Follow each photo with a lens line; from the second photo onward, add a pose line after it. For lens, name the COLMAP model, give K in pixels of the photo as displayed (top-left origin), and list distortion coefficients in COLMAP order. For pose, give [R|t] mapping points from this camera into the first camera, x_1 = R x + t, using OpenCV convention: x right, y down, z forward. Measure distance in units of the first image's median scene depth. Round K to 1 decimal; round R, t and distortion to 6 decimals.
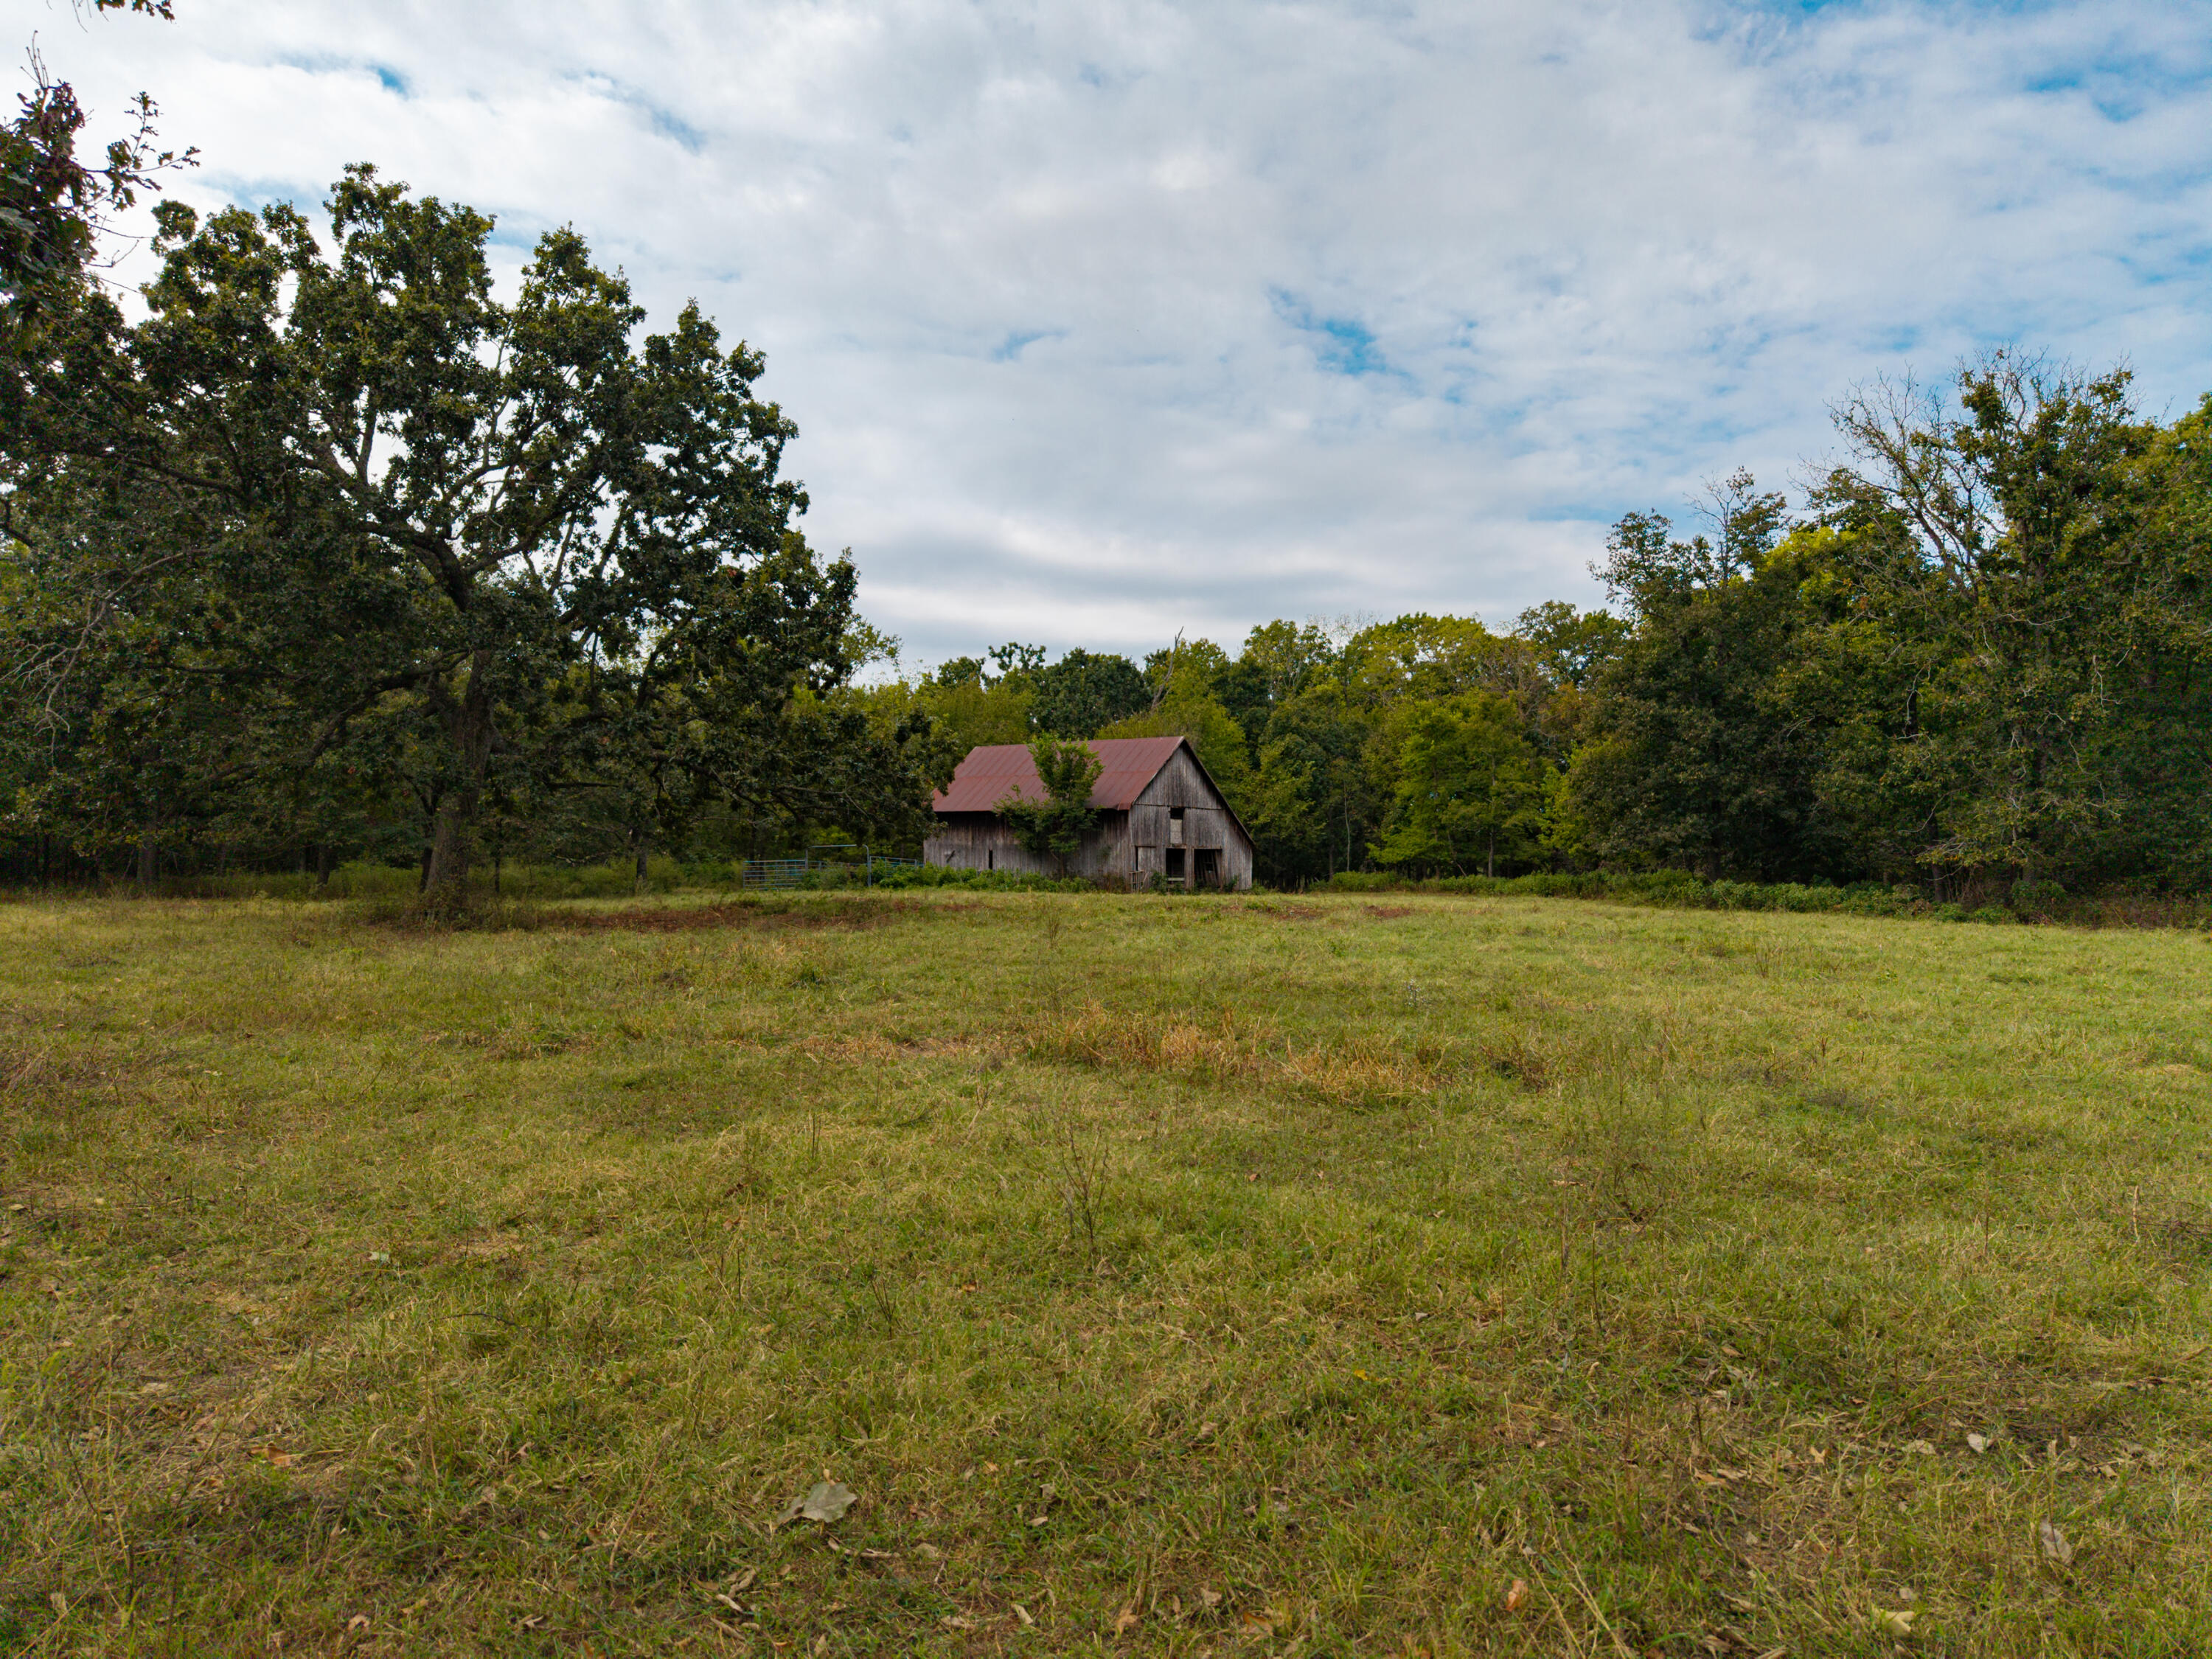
lens RADIAL K [[1491.3, 0, 1106.0], [0, 1491.3, 829.5], [0, 0, 1]] dist [0.002217, -0.004722]
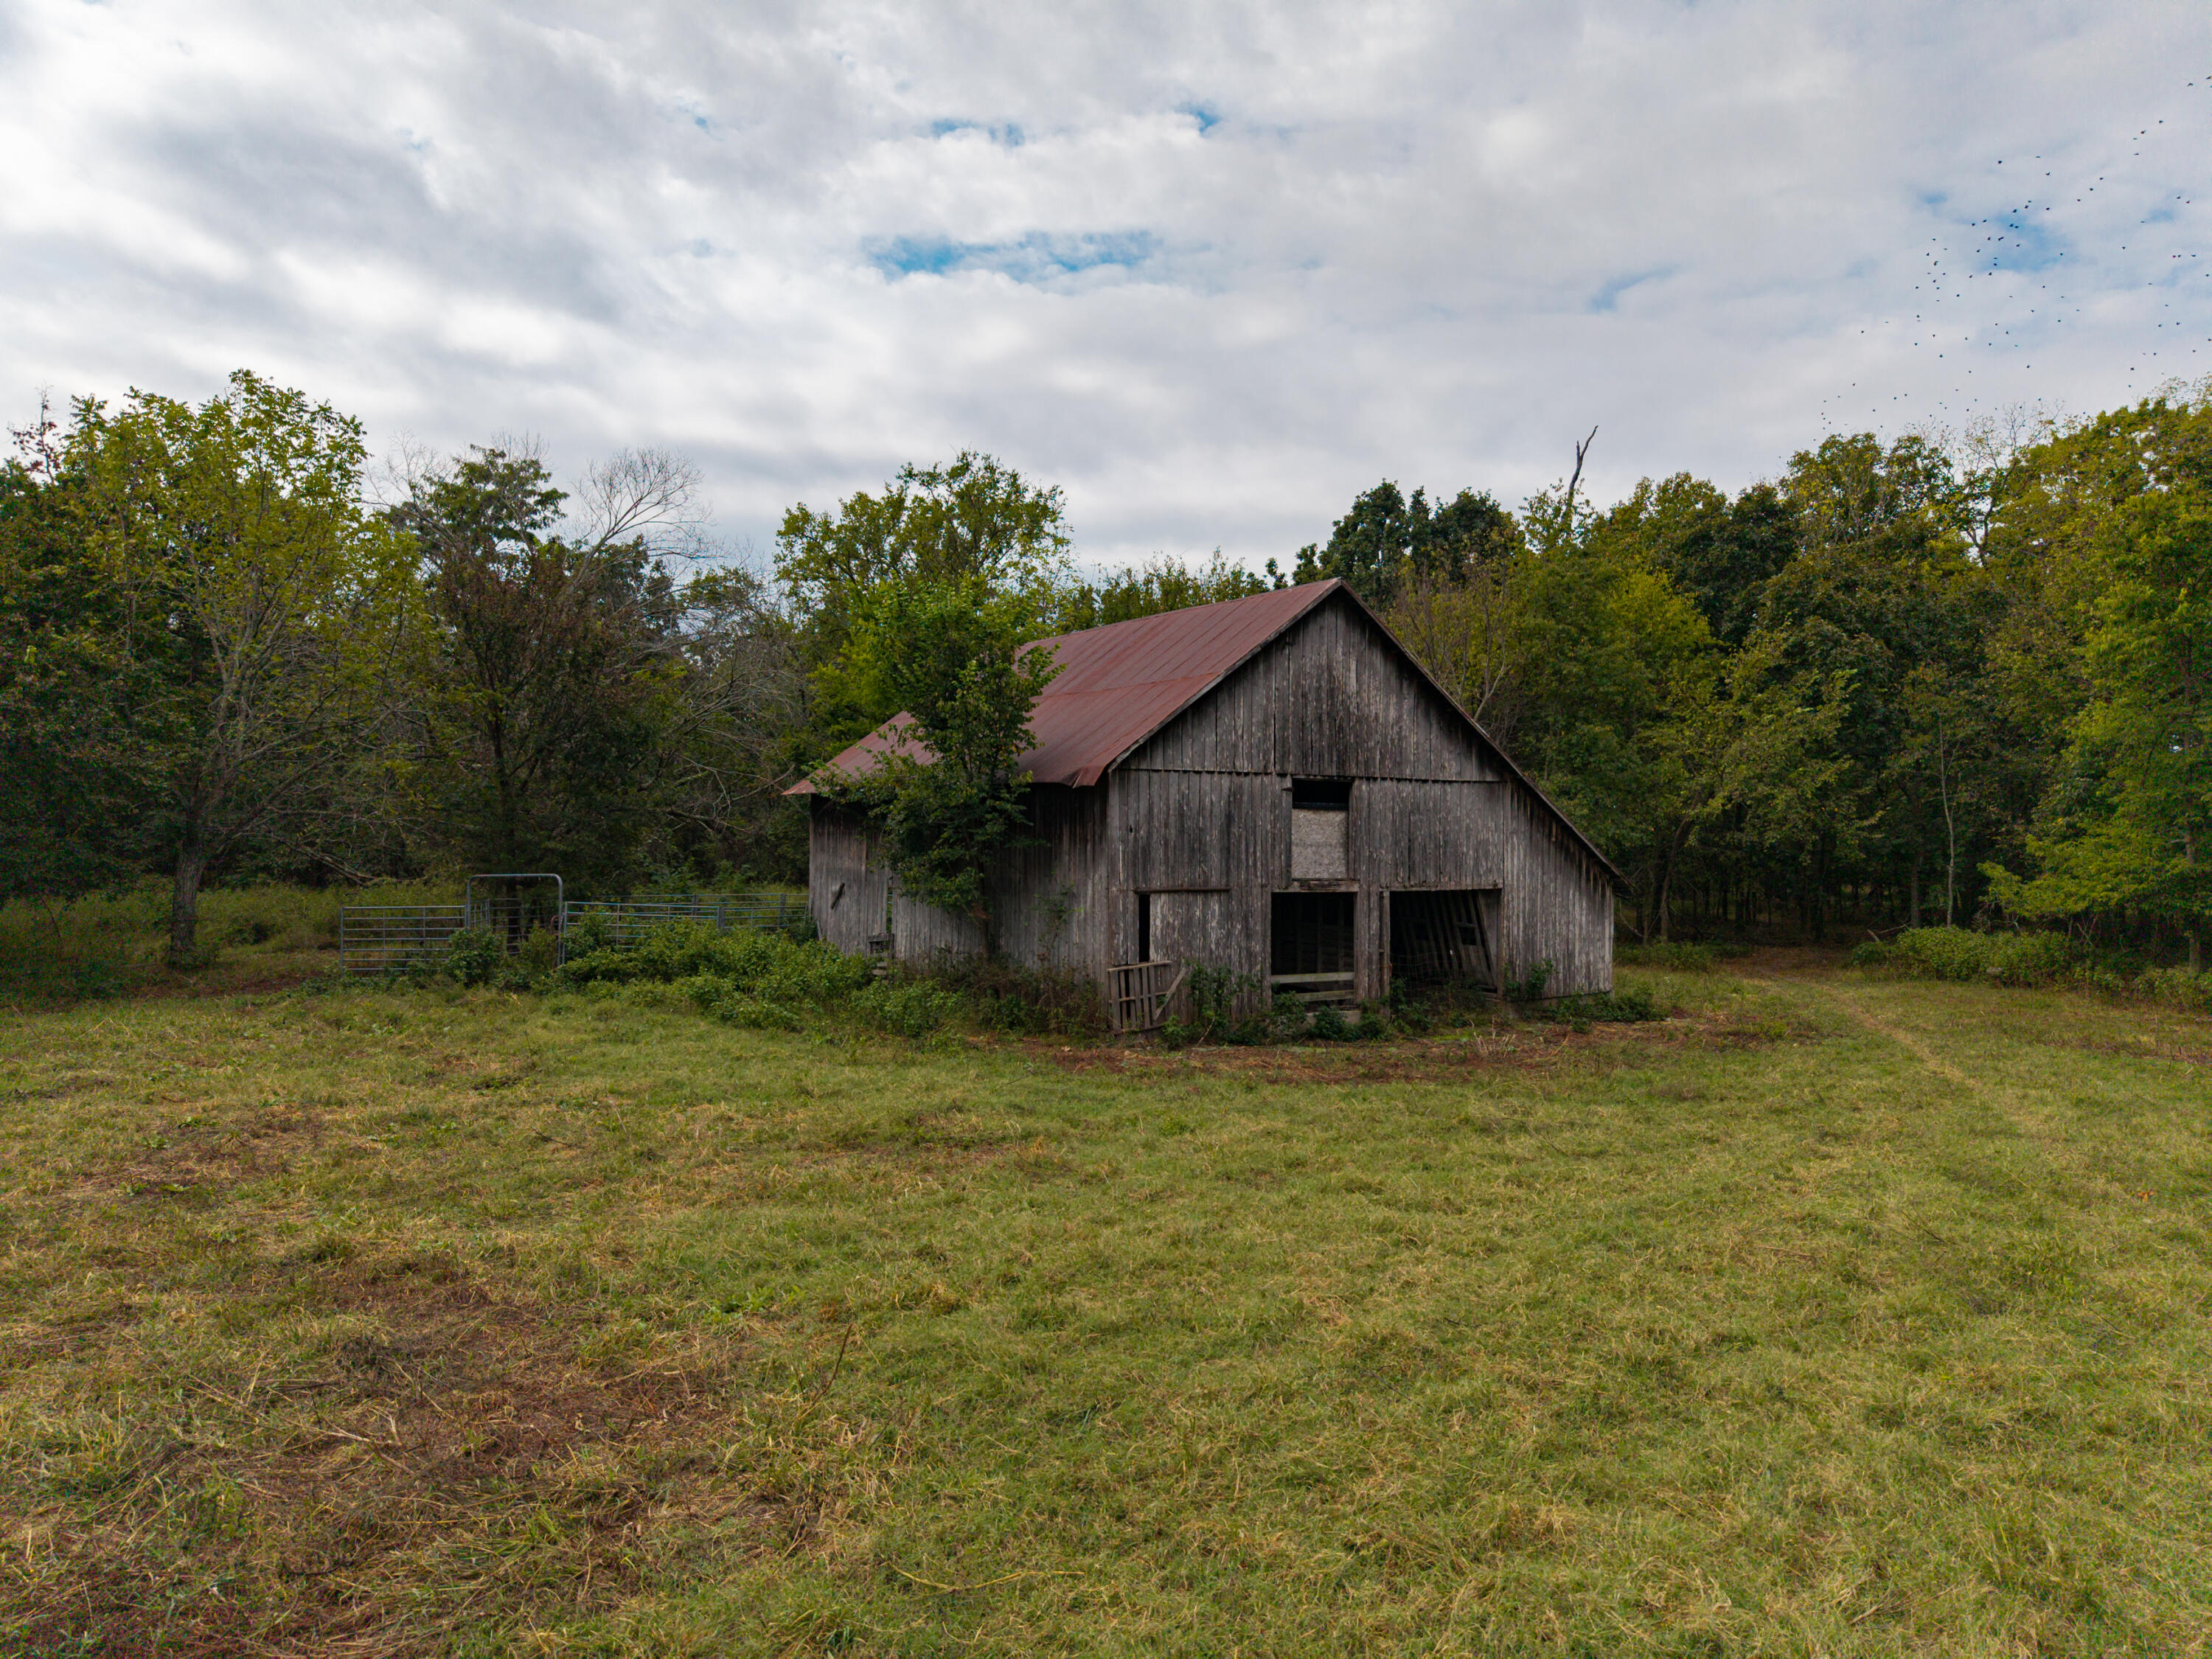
lens RADIAL K [[1491.3, 0, 1106.0], [0, 1491.3, 829.5], [0, 0, 1]] dist [0.002217, -0.004722]
pose [[0.919328, 0.006917, -0.393432, 0.117550], [0.000112, 0.999841, 0.017841, -0.007353], [0.393493, -0.016445, 0.919181, 0.544733]]
